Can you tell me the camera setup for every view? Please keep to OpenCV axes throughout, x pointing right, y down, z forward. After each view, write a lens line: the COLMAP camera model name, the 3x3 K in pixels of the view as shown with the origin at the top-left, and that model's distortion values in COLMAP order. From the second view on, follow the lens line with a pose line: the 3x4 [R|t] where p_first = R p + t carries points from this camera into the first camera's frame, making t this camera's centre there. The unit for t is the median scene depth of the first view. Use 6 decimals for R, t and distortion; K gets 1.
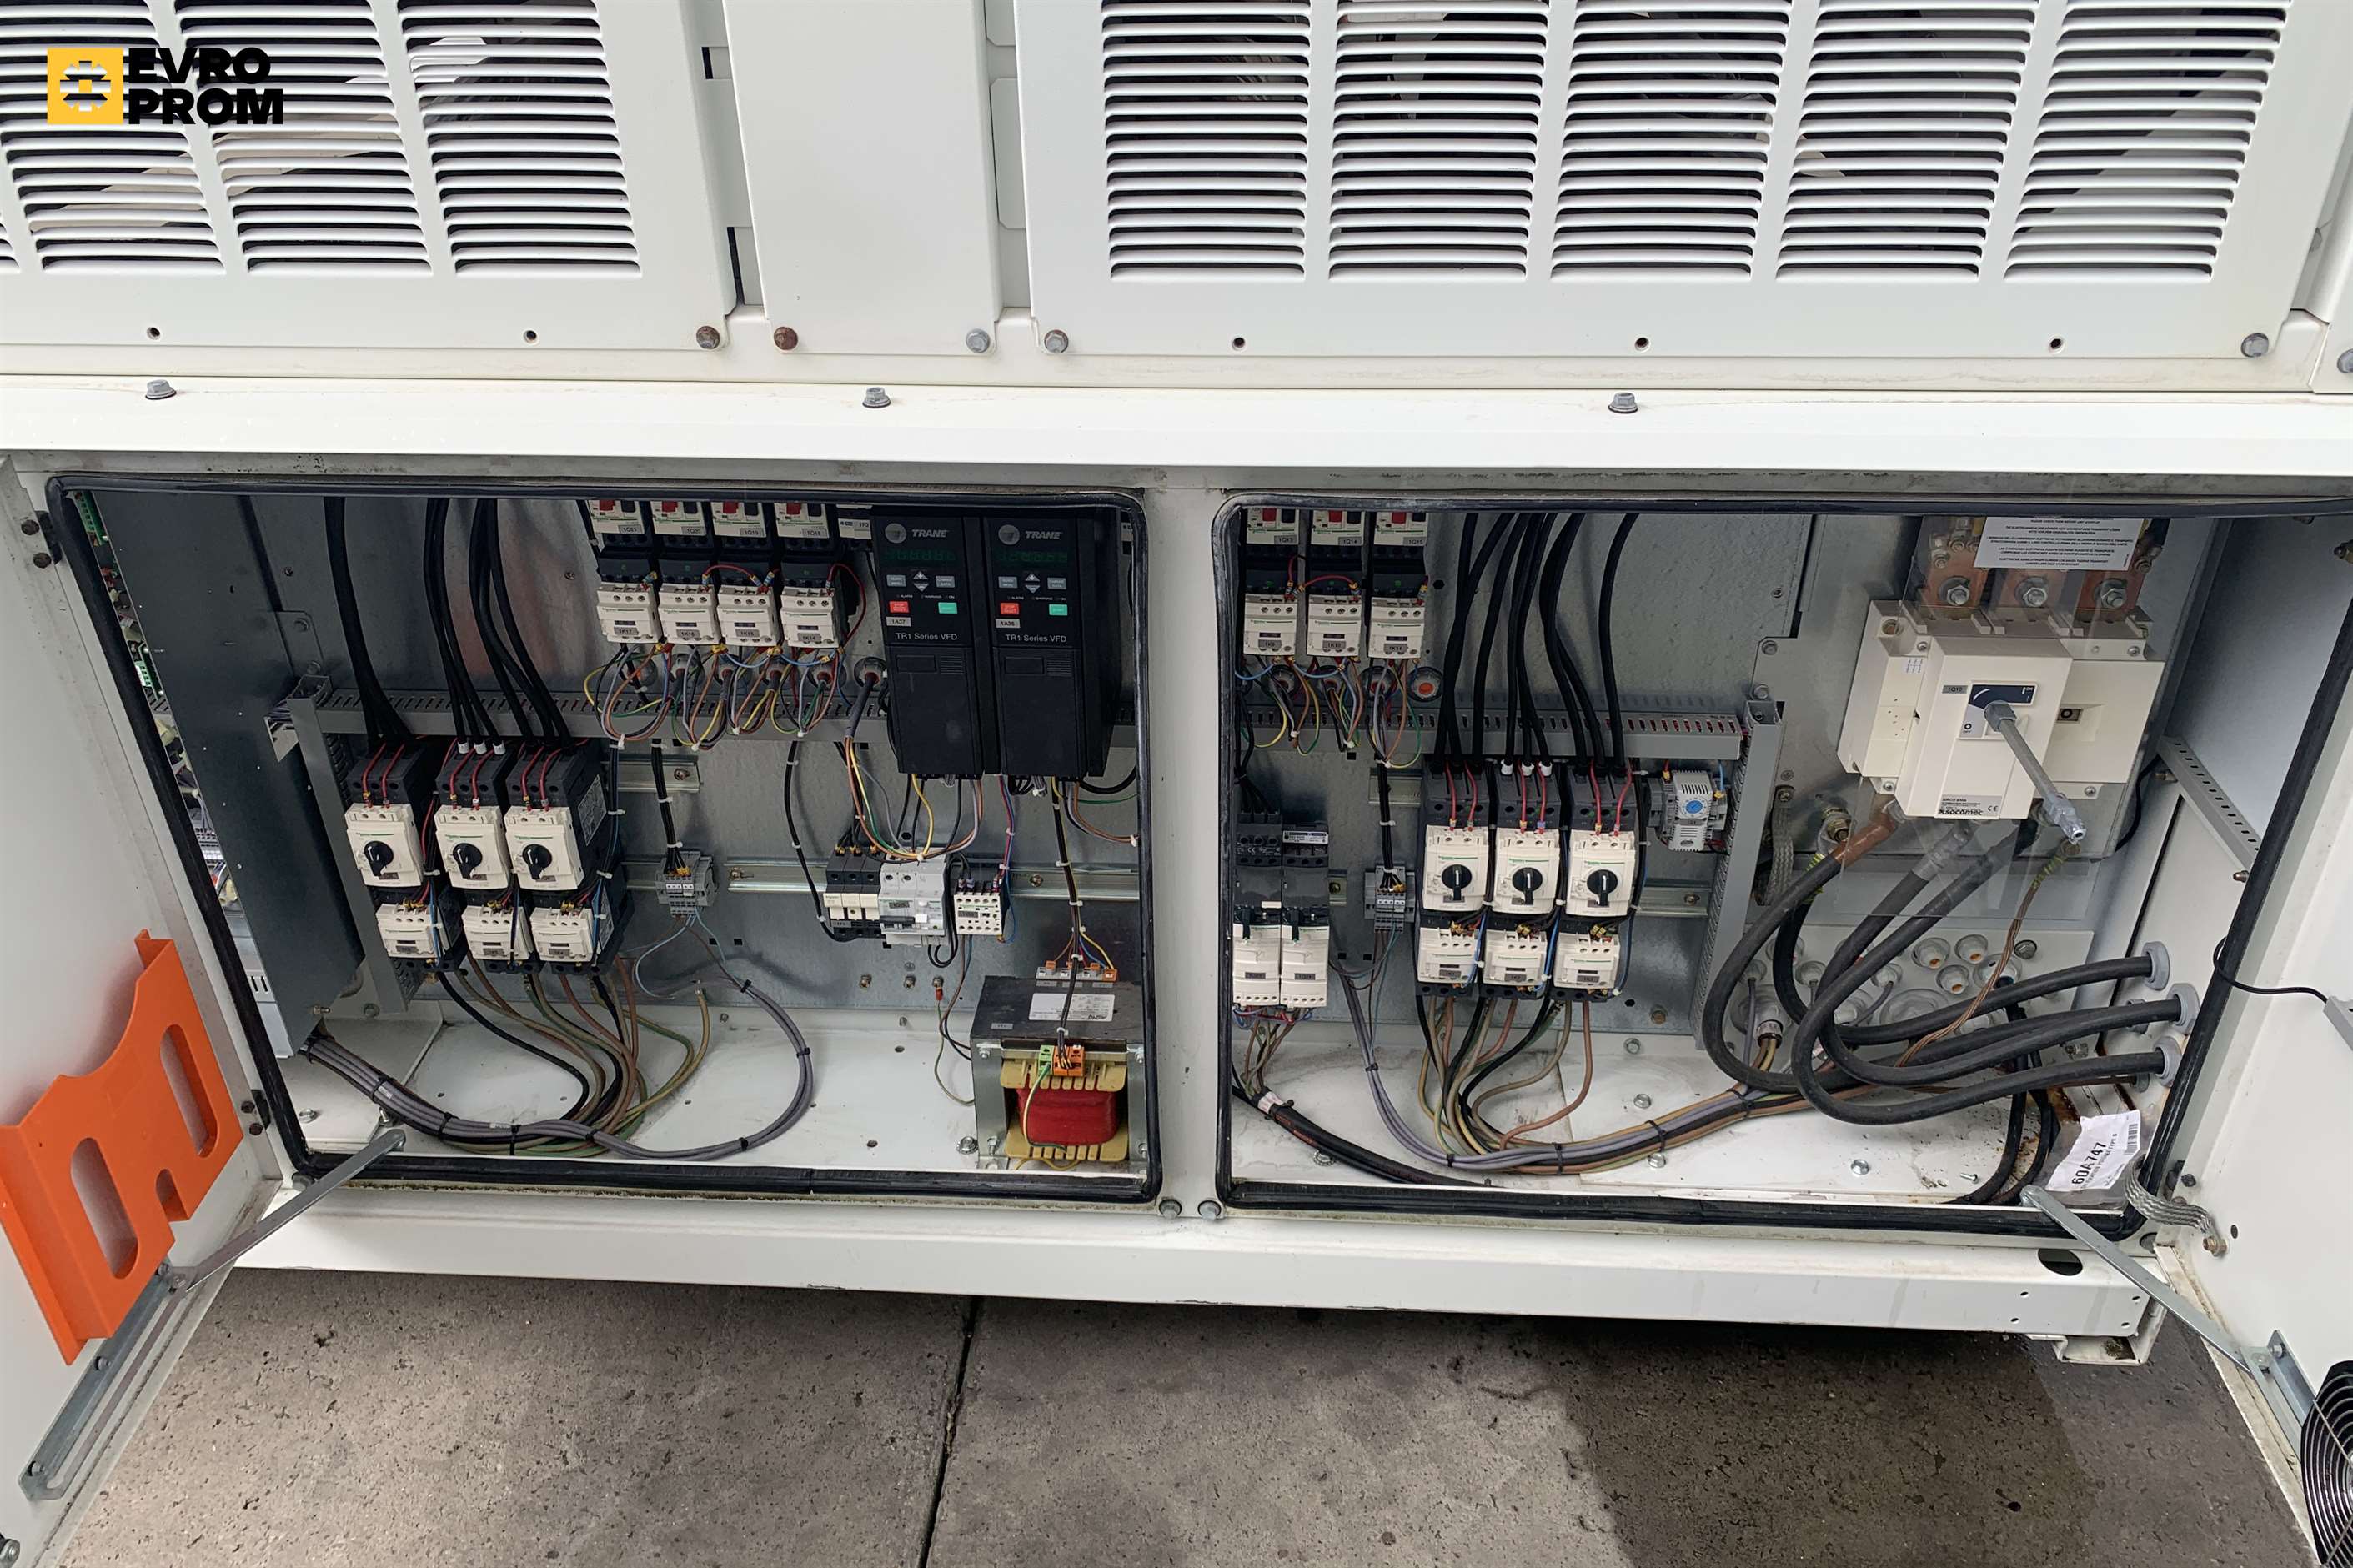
lens RADIAL K [[1671.3, 0, 1174.9], [0, 1671.3, 691.5], [0, 0, 1]] dist [0.020291, -0.006645]
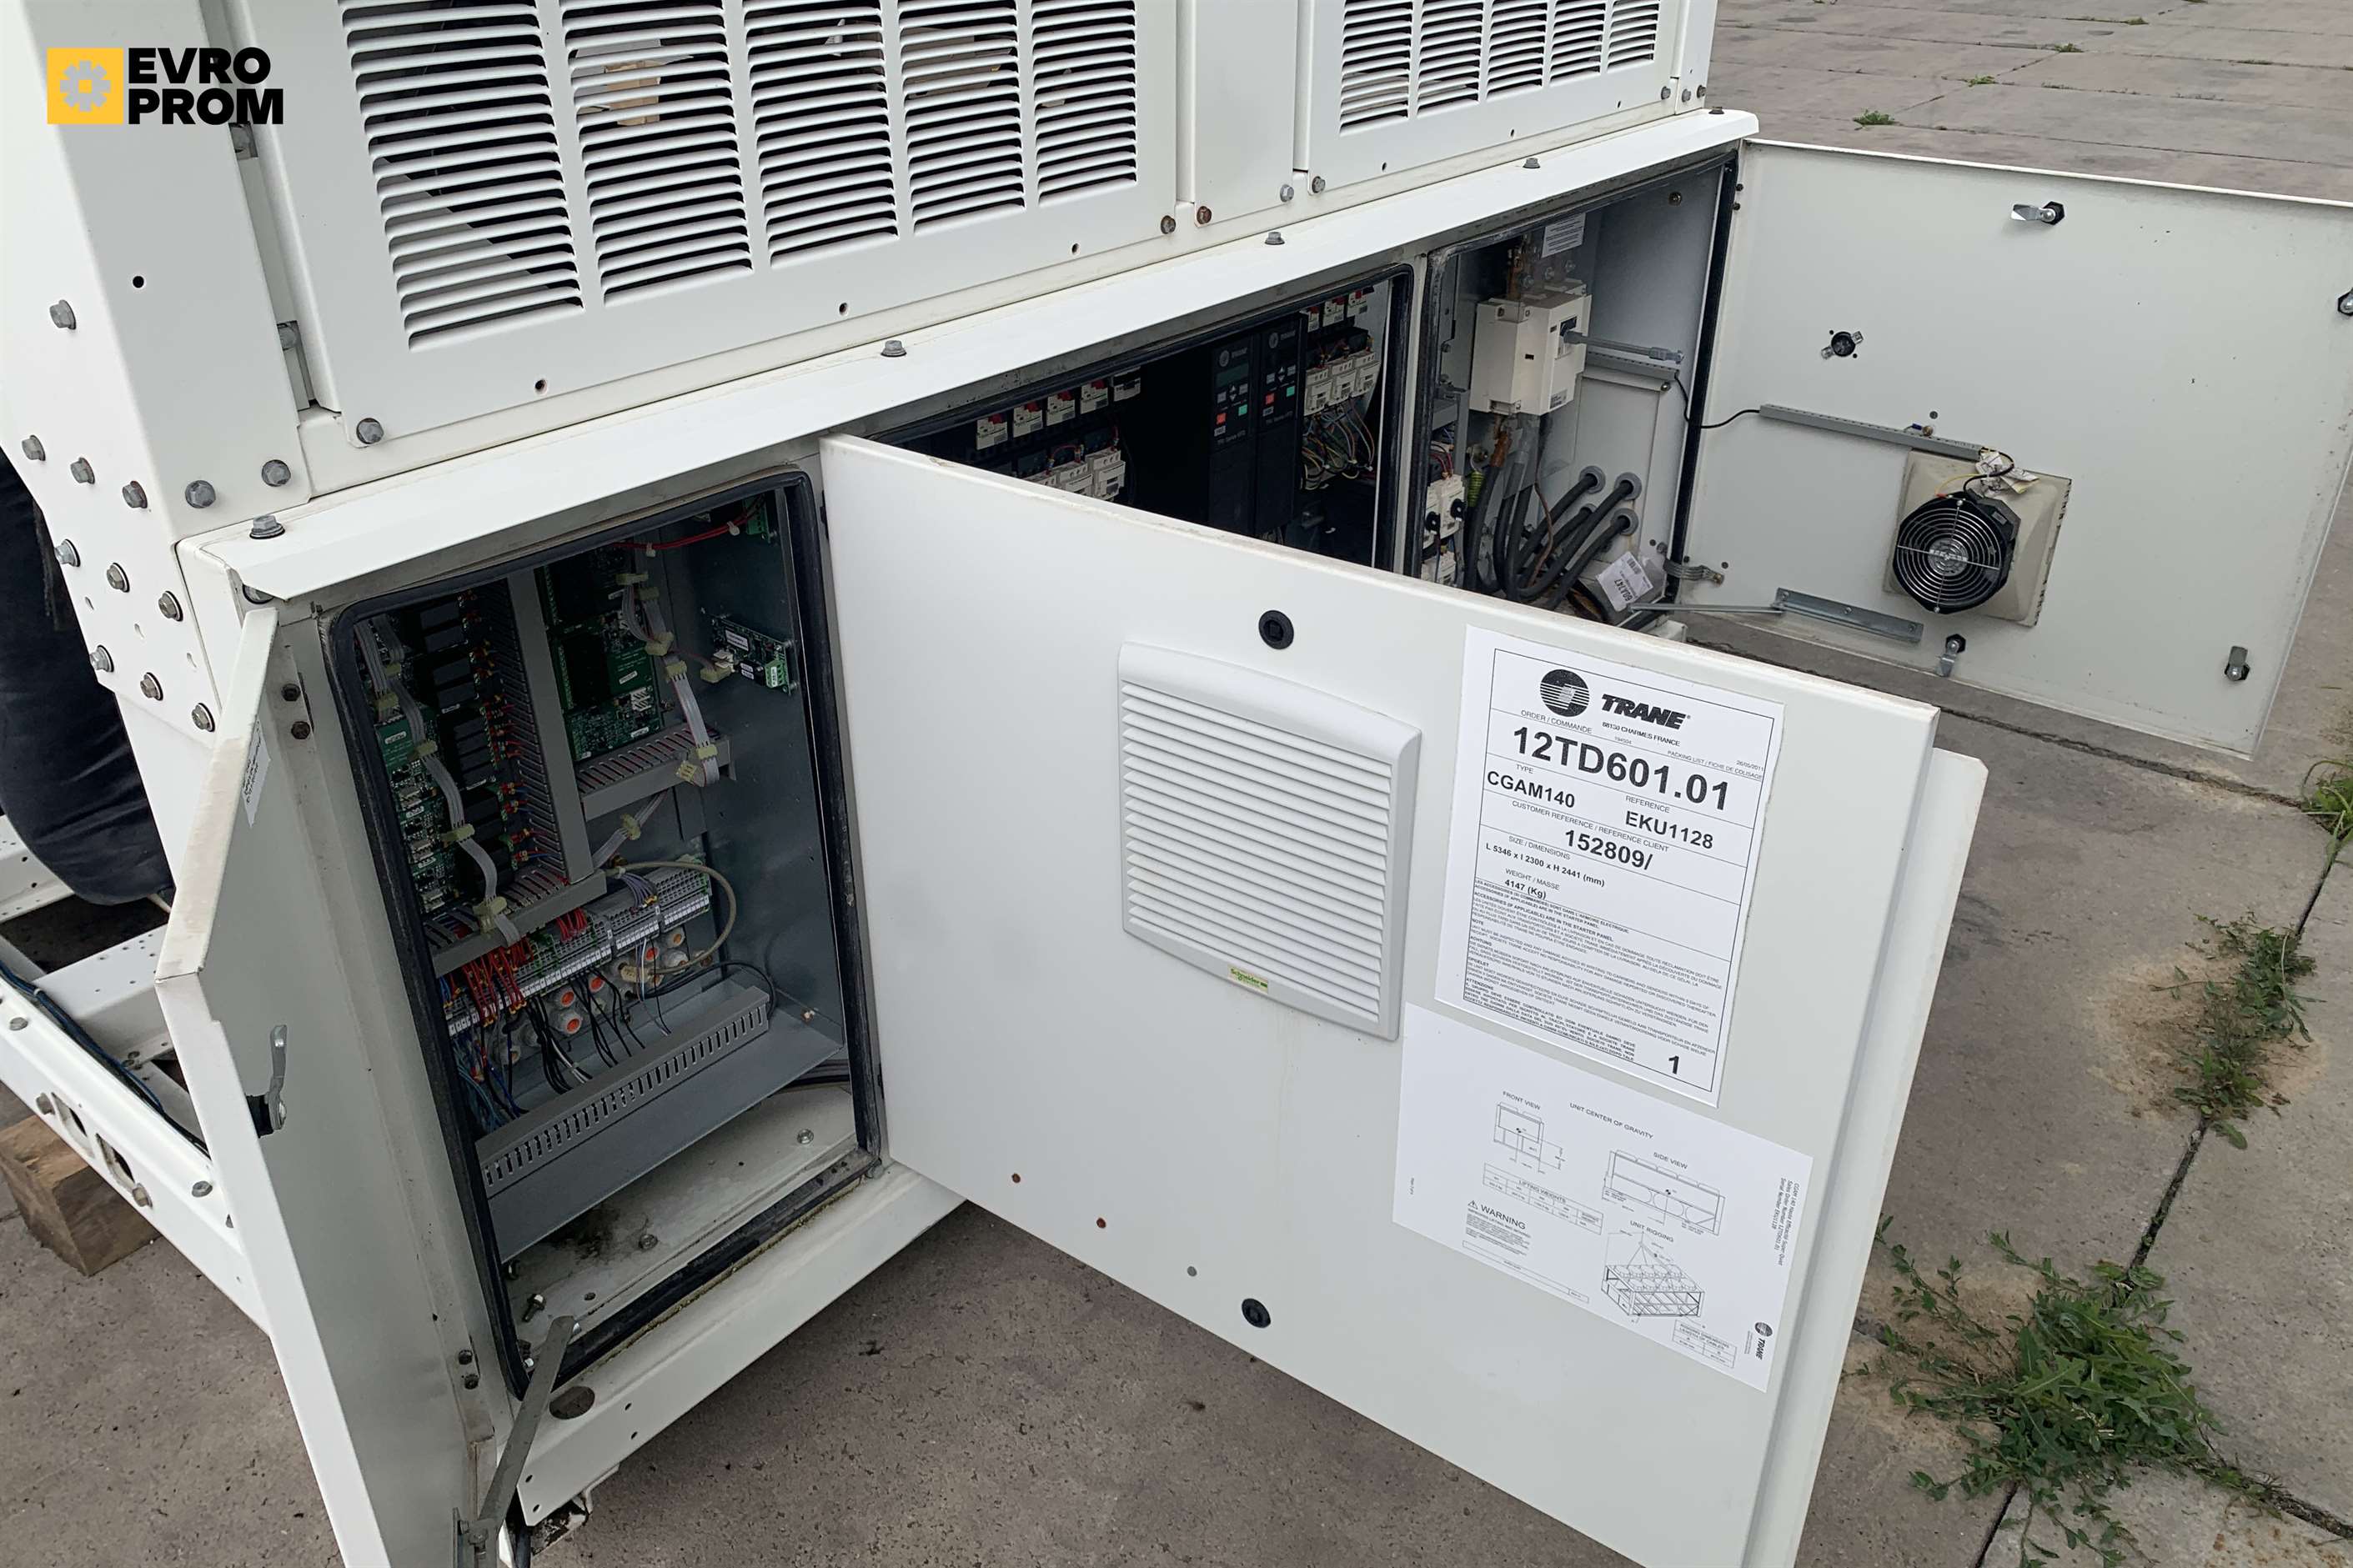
lens RADIAL K [[1789.5, 0, 1182.8], [0, 1789.5, 778.3], [0, 0, 1]] dist [0.038867, -0.030538]
pose [[0.589684, -0.382425, 0.711354, -1.091005], [0.398744, 0.903809, 0.155346, -0.020291], [-0.702336, 0.192043, 0.685451, 0.064499]]
